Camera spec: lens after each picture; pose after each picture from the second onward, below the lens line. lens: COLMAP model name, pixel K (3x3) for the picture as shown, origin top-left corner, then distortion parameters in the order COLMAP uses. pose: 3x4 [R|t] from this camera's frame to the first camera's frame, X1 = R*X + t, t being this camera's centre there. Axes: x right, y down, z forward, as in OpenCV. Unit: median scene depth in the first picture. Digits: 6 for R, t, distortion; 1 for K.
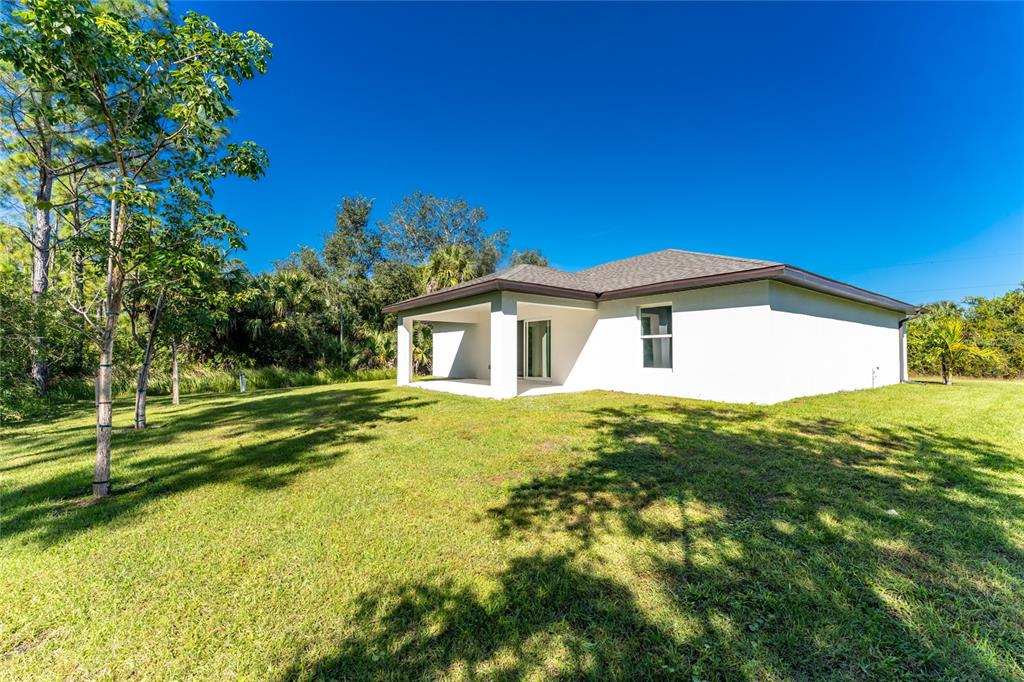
lens RADIAL K [[415.9, 0, 510.7], [0, 415.9, 348.0], [0, 0, 1]] dist [-0.000107, -0.000201]
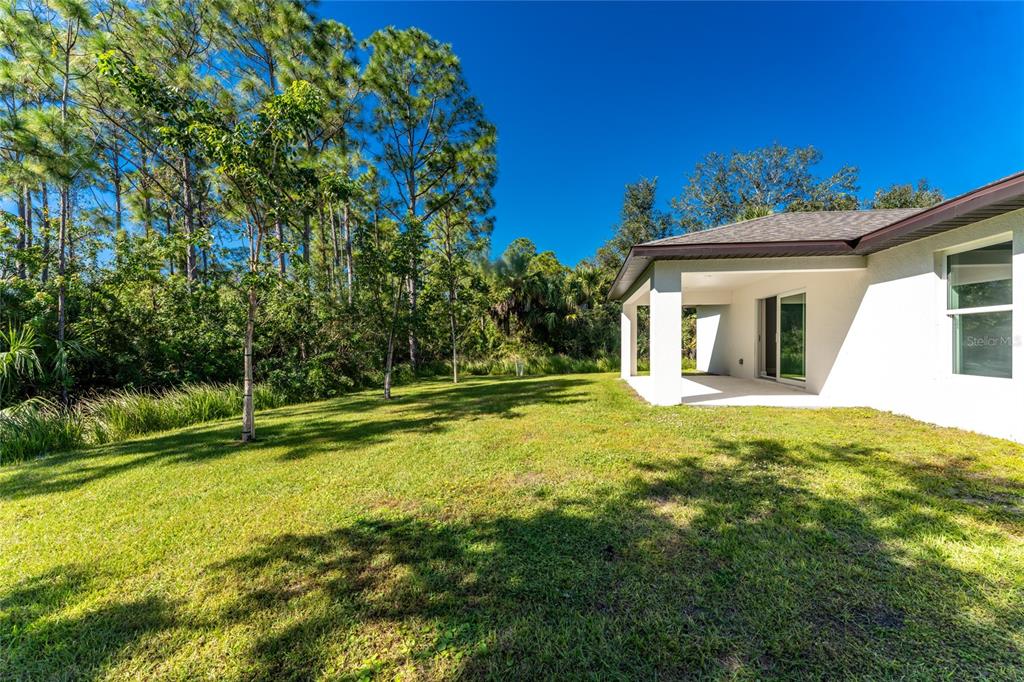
lens RADIAL K [[415.9, 0, 510.7], [0, 415.9, 348.0], [0, 0, 1]] dist [-0.000107, -0.000201]
pose [[0.686590, 0.007792, -0.727003, 0.318774], [0.013506, 0.999633, 0.023469, -0.002934], [0.726920, -0.025932, 0.686233, 0.273220]]
